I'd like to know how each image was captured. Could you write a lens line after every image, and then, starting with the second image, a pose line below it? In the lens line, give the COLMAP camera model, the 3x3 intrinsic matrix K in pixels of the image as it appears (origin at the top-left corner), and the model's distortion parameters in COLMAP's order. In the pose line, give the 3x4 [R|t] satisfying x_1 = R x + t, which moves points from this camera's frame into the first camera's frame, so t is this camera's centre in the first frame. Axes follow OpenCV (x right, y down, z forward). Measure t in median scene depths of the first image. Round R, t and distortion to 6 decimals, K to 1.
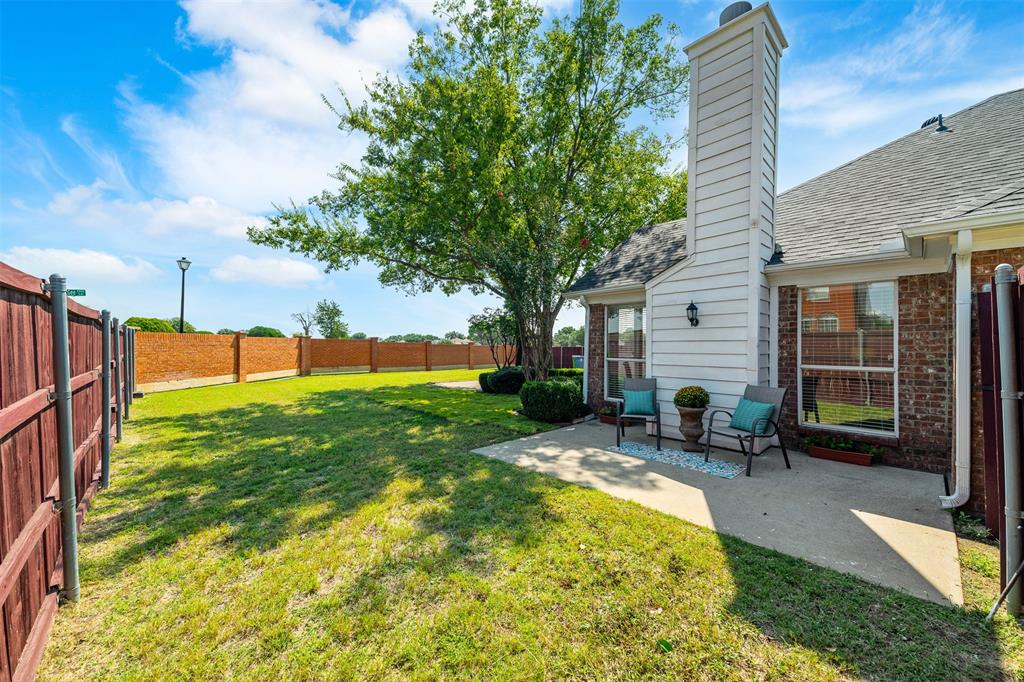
lens RADIAL K [[399.7, 0, 513.8], [0, 399.7, 348.5], [0, 0, 1]] dist [0.002425, -0.000294]
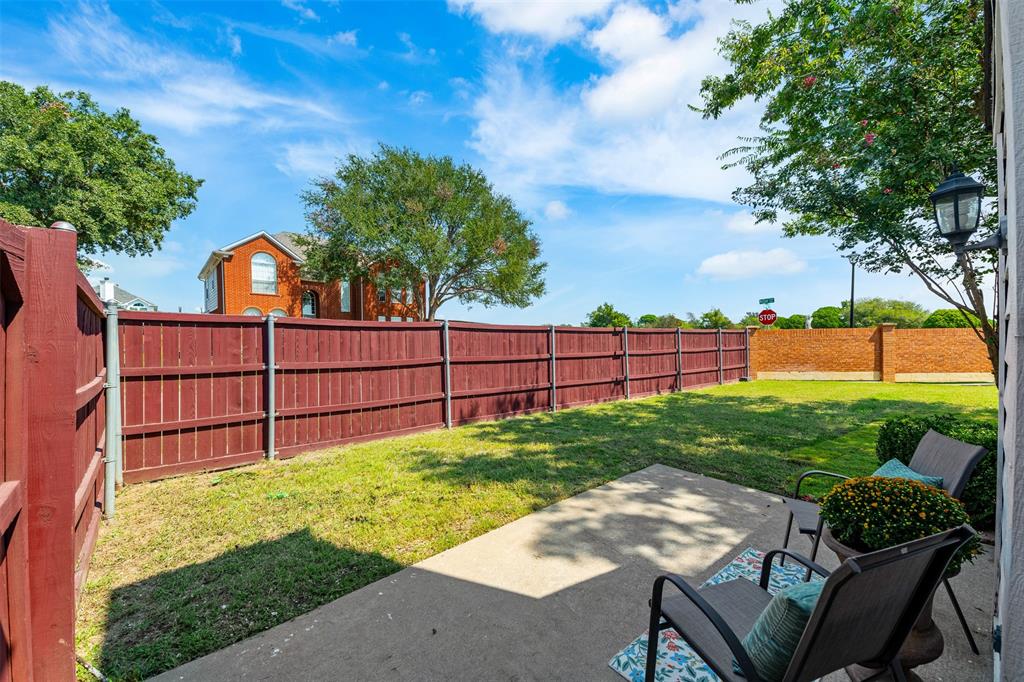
lens RADIAL K [[399.7, 0, 512.6], [0, 399.7, 340.5], [0, 0, 1]] dist [0.002425, -0.000294]
pose [[-0.113807, -0.001602, -0.993502, 0.858104], [0.000532, 0.999998, -0.001673, -0.014051], [0.993503, -0.000719, -0.113806, 0.846456]]
